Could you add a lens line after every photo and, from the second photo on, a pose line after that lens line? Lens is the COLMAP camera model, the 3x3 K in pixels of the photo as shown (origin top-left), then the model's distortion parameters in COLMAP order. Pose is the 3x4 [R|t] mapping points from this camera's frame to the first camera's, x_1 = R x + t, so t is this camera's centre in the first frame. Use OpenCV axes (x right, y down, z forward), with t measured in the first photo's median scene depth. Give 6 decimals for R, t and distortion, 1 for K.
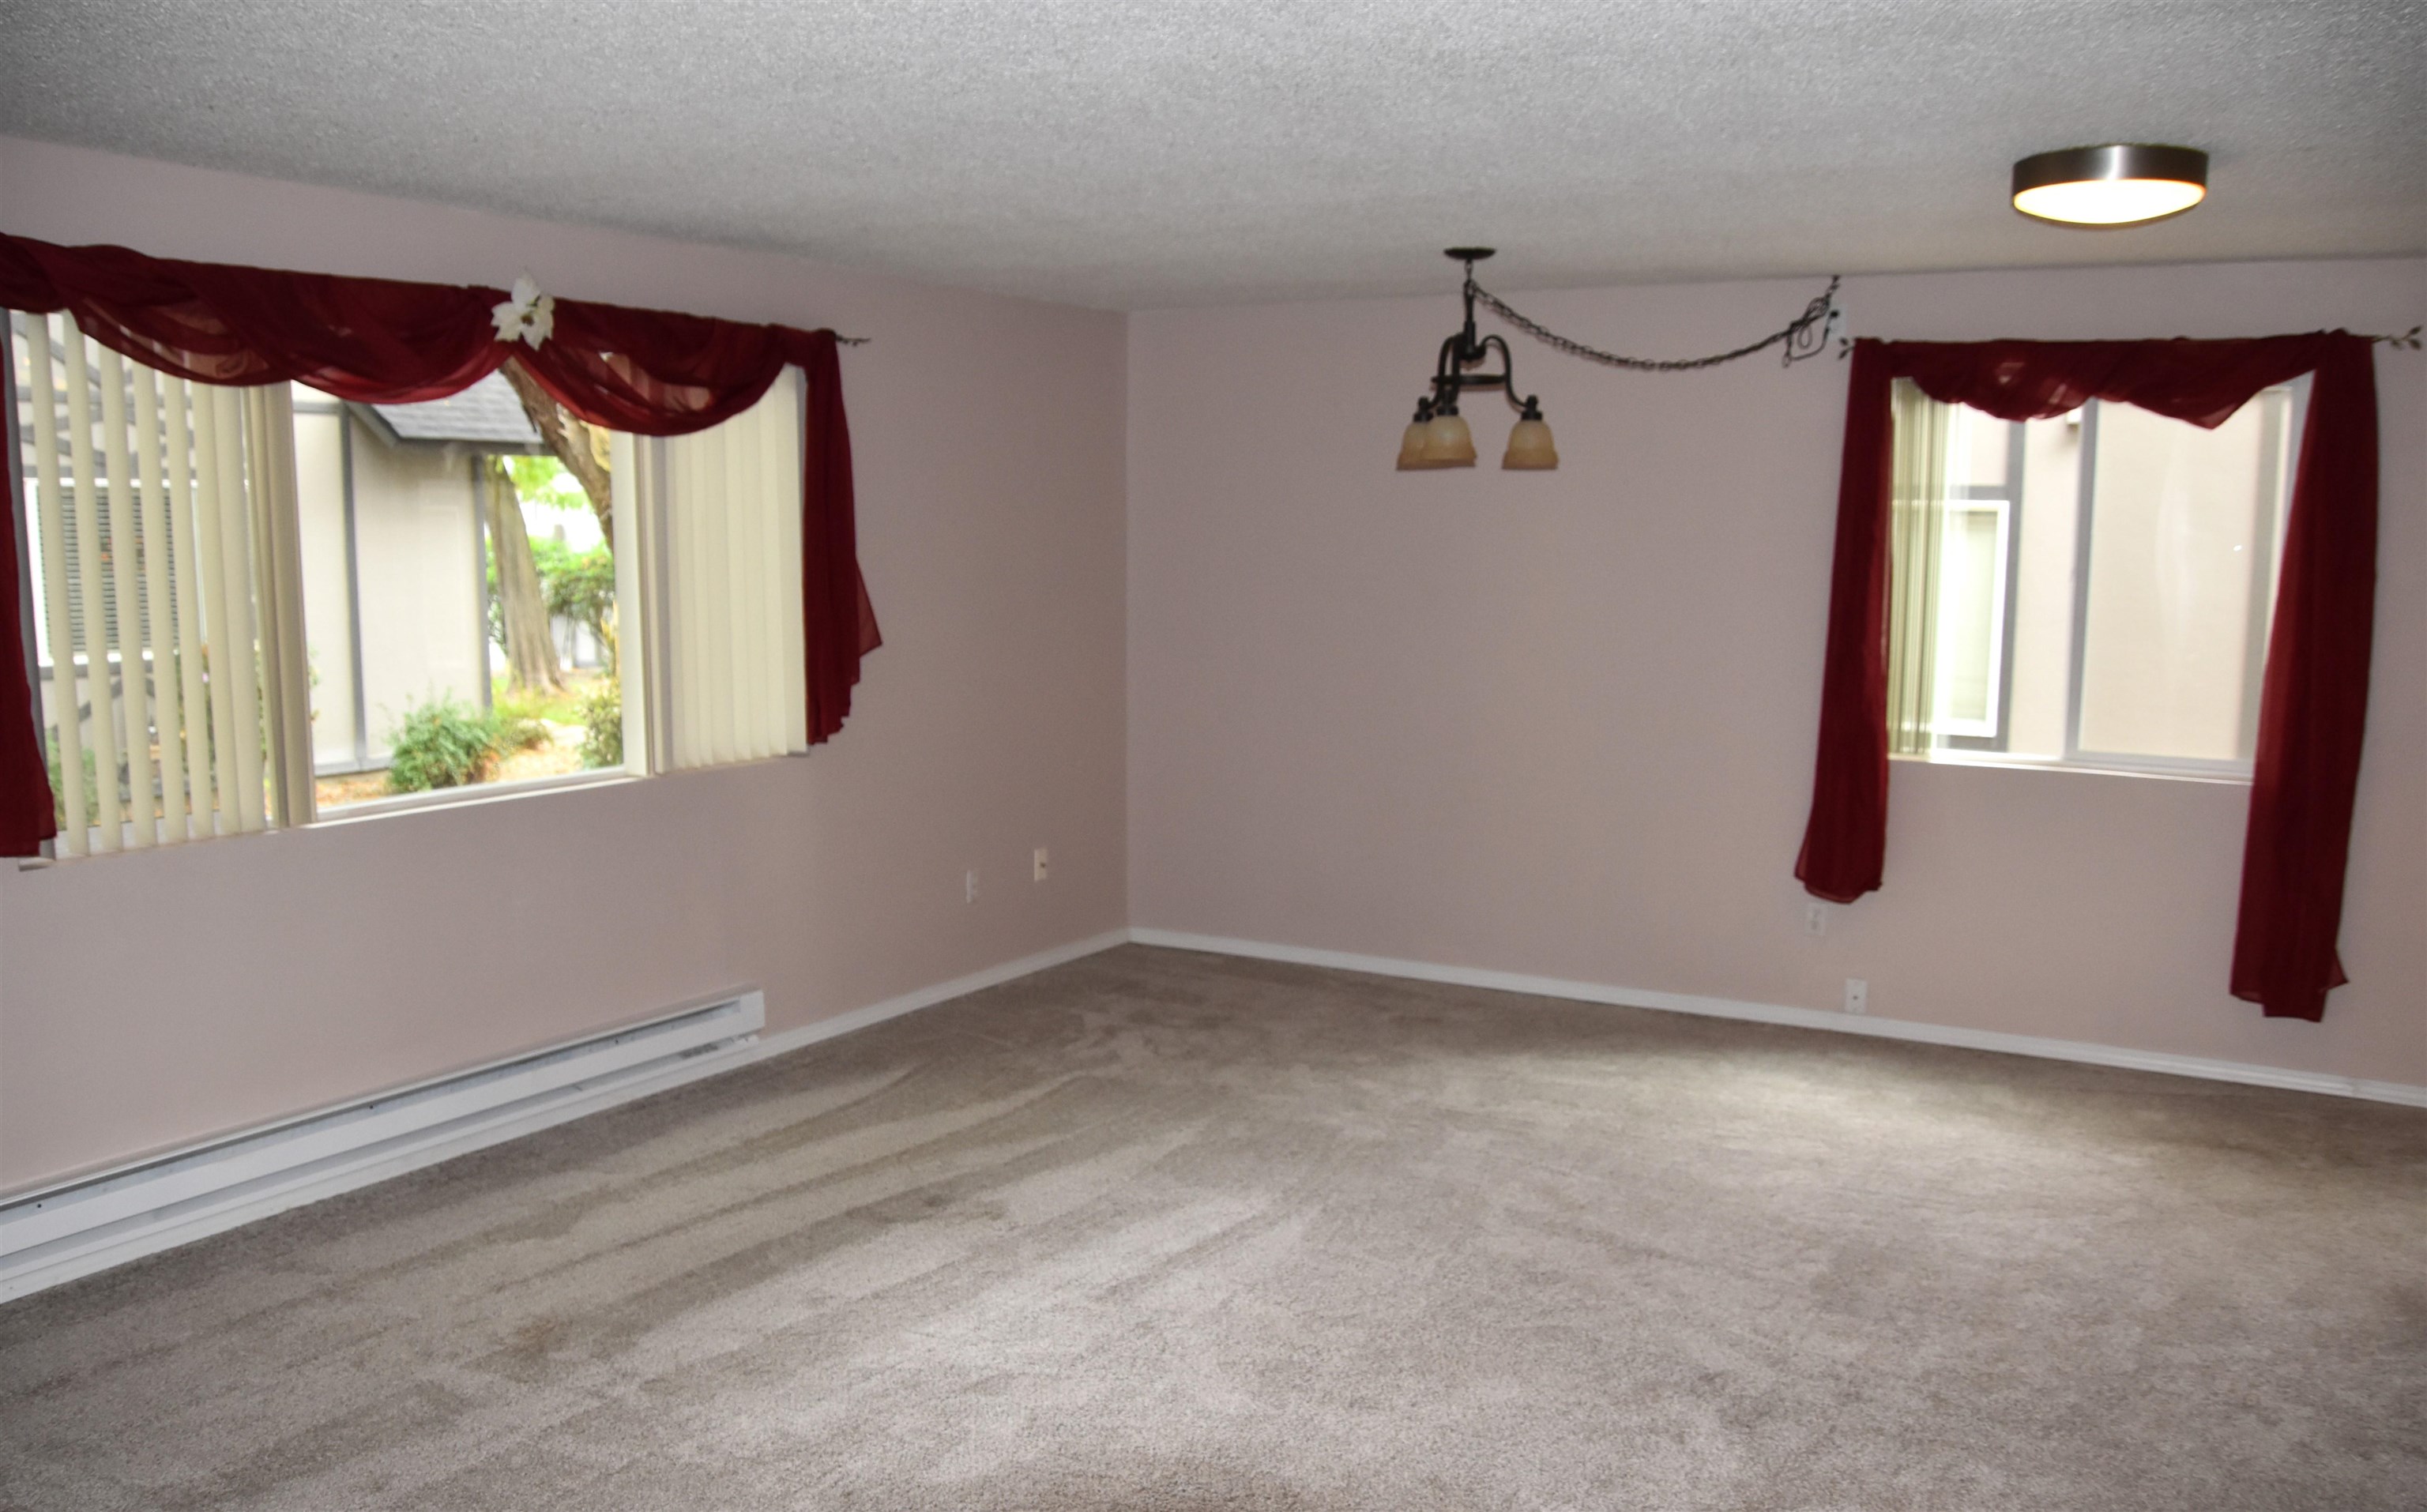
lens RADIAL K [[2129.2, 0, 1212.8], [0, 2129.2, 780.1], [0, 0, 1]] dist [0.006873, 0.002738]
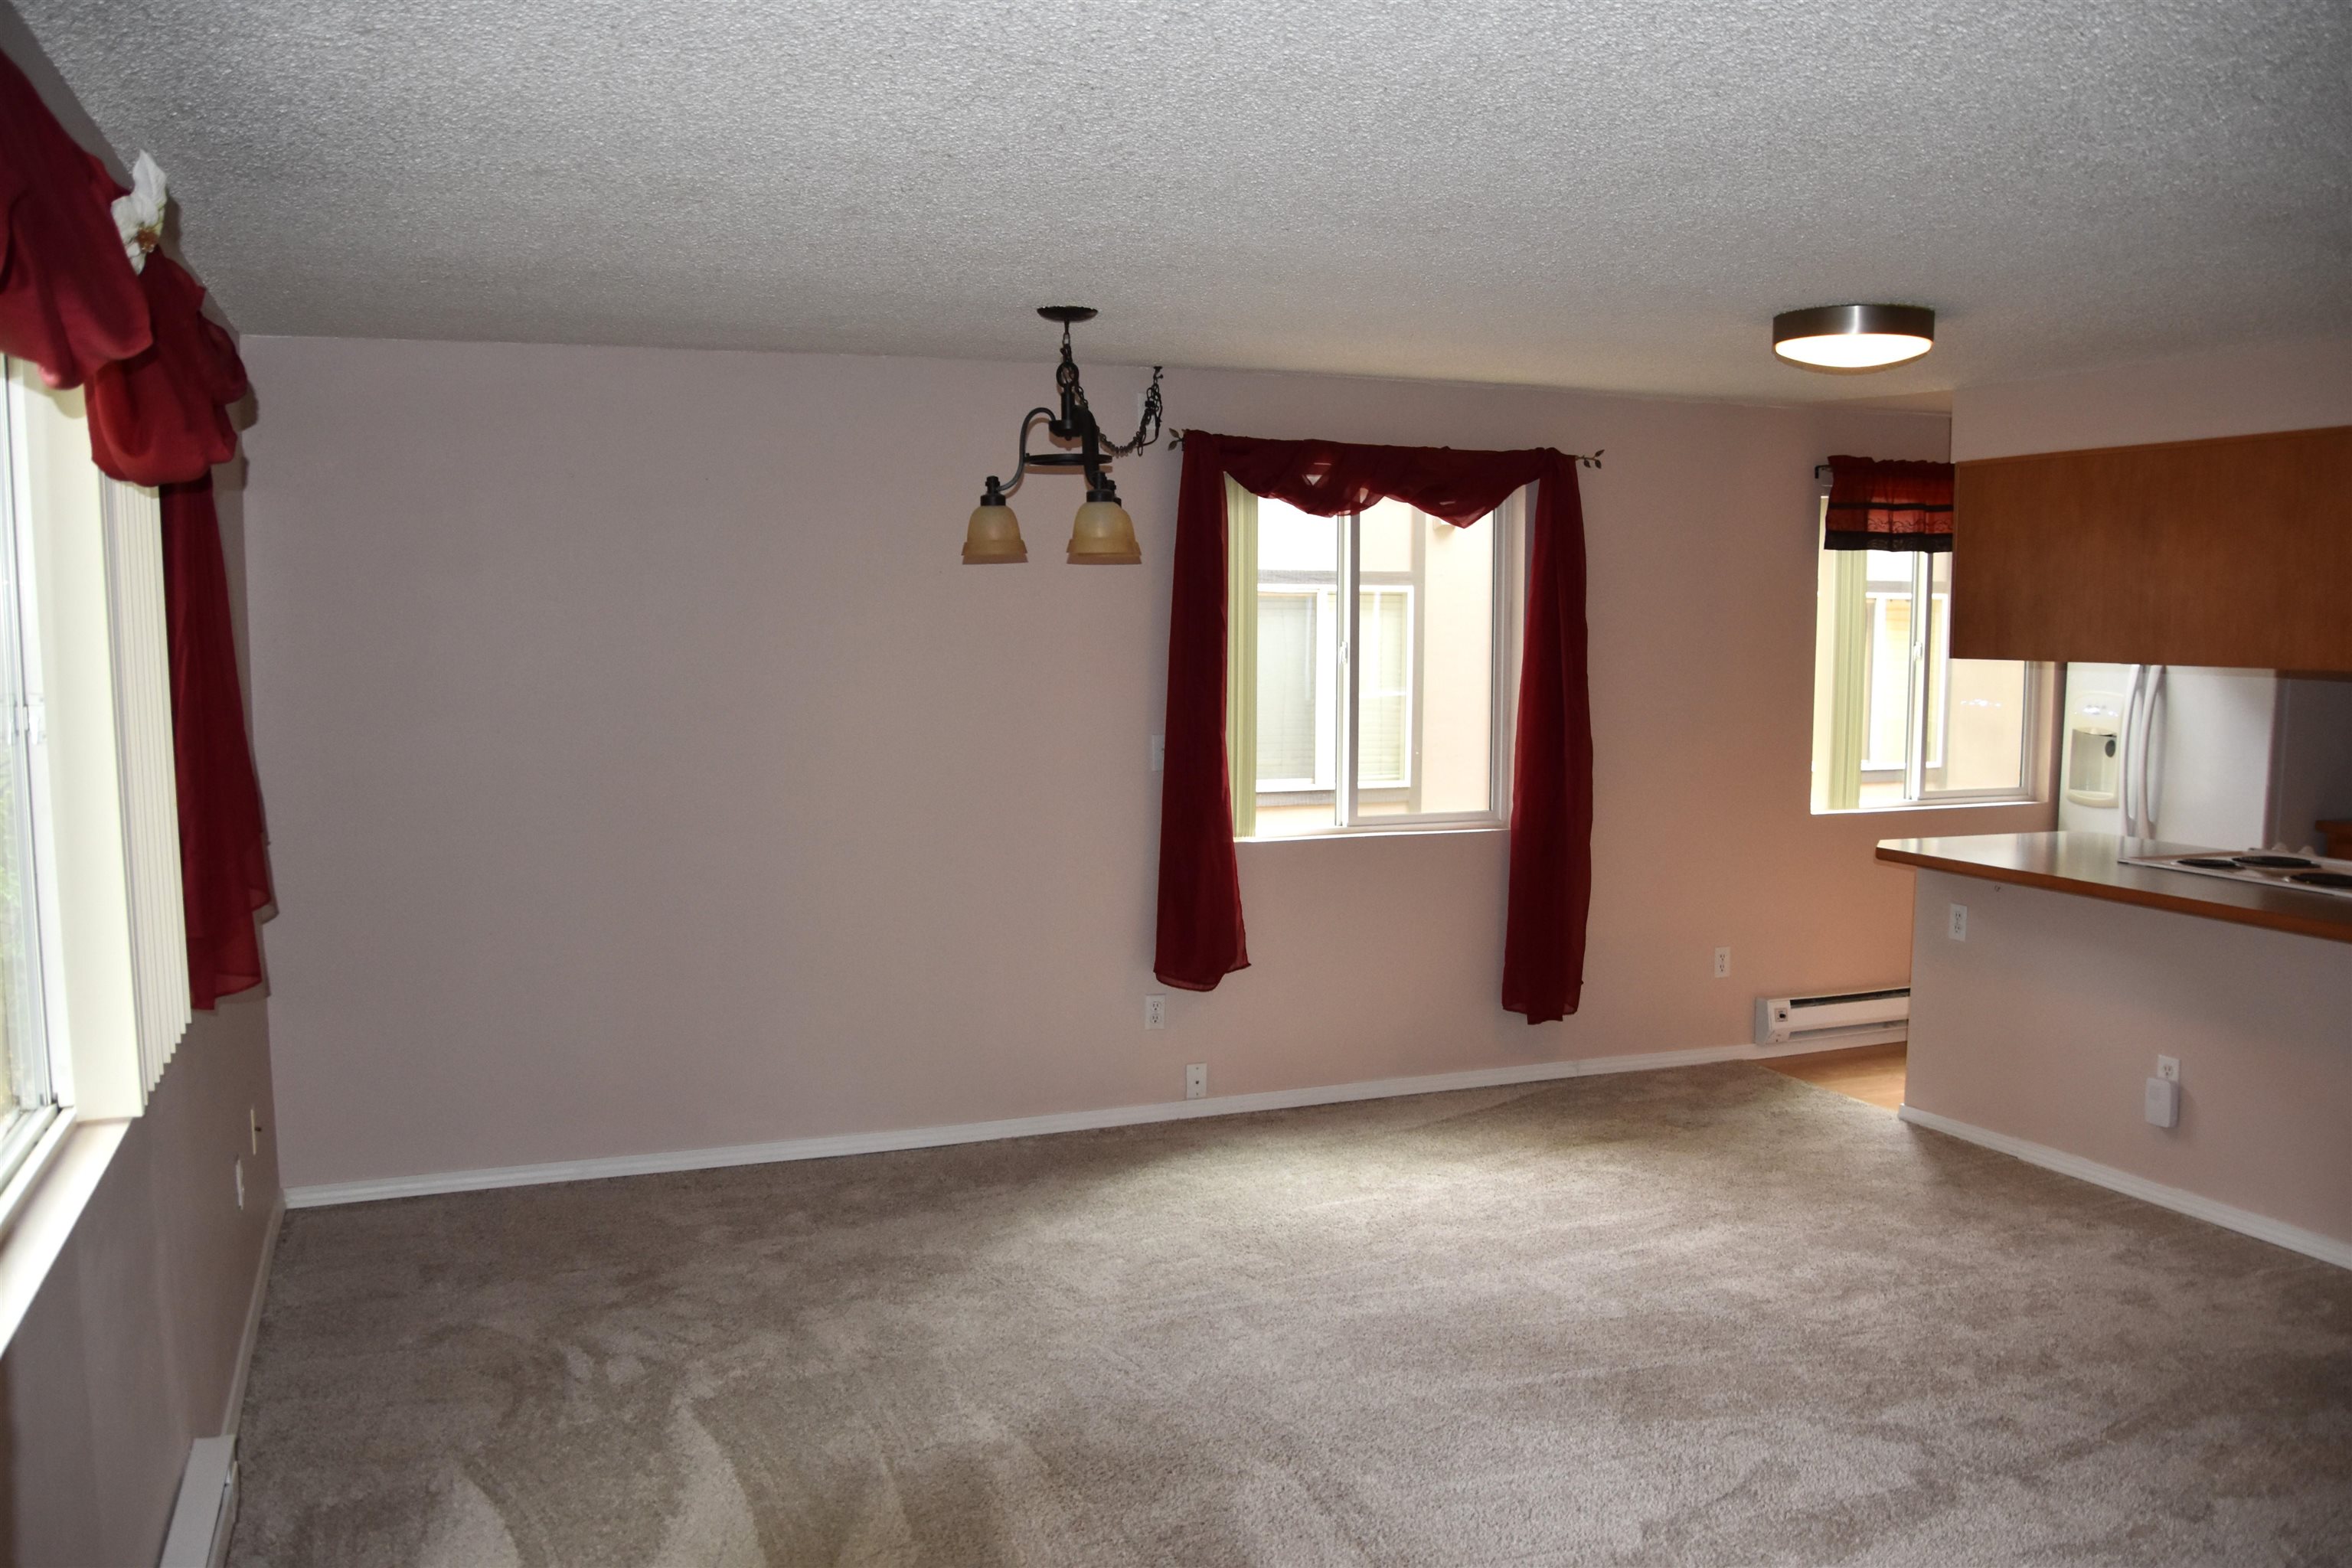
lens RADIAL K [[1993.5, 0, 1172.1], [0, 1993.5, 800.2], [0, 0, 1]] dist [-0.122561, 0.093893]
pose [[0.619889, -0.094727, 0.778950, -0.472086], [0.104470, 0.993813, 0.037719, -0.074332], [-0.777704, 0.057995, 0.625950, 0.456621]]
